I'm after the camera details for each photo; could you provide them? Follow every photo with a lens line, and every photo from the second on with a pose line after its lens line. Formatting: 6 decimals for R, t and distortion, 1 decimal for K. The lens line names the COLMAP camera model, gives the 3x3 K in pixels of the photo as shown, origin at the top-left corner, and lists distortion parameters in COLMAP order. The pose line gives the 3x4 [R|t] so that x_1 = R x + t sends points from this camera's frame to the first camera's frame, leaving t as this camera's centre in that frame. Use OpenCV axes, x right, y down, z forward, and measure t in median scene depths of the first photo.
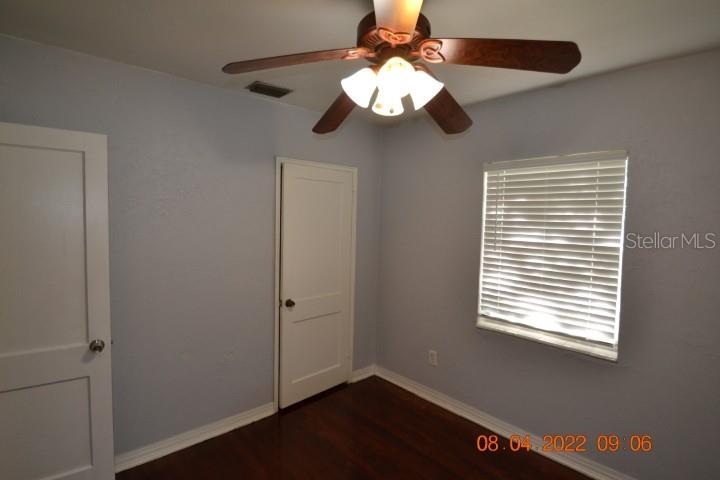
lens RADIAL K [[361.7, 0, 351.4], [0, 361.7, 239.2], [0, 0, 1]] dist [0.000787, -0.013548]
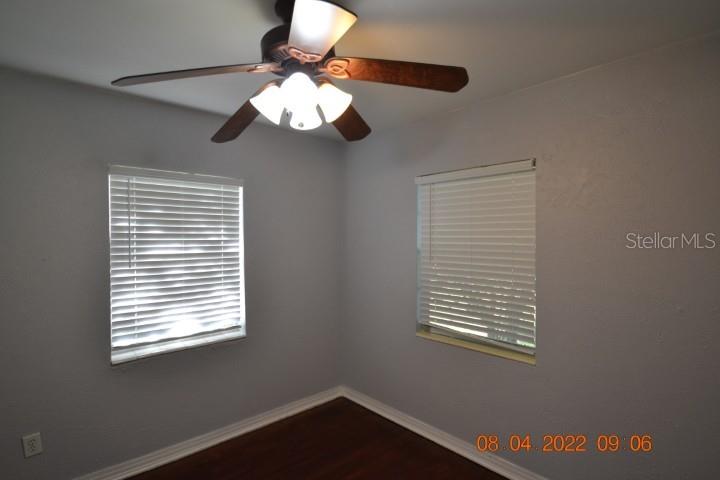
lens RADIAL K [[361.7, 0, 351.4], [0, 361.7, 239.2], [0, 0, 1]] dist [0.000787, -0.013548]
pose [[-0.016264, -0.033658, 0.999301, -0.530513], [0.058546, 0.997686, 0.034557, -0.039797], [-0.998152, 0.059067, -0.014255, 0.528924]]
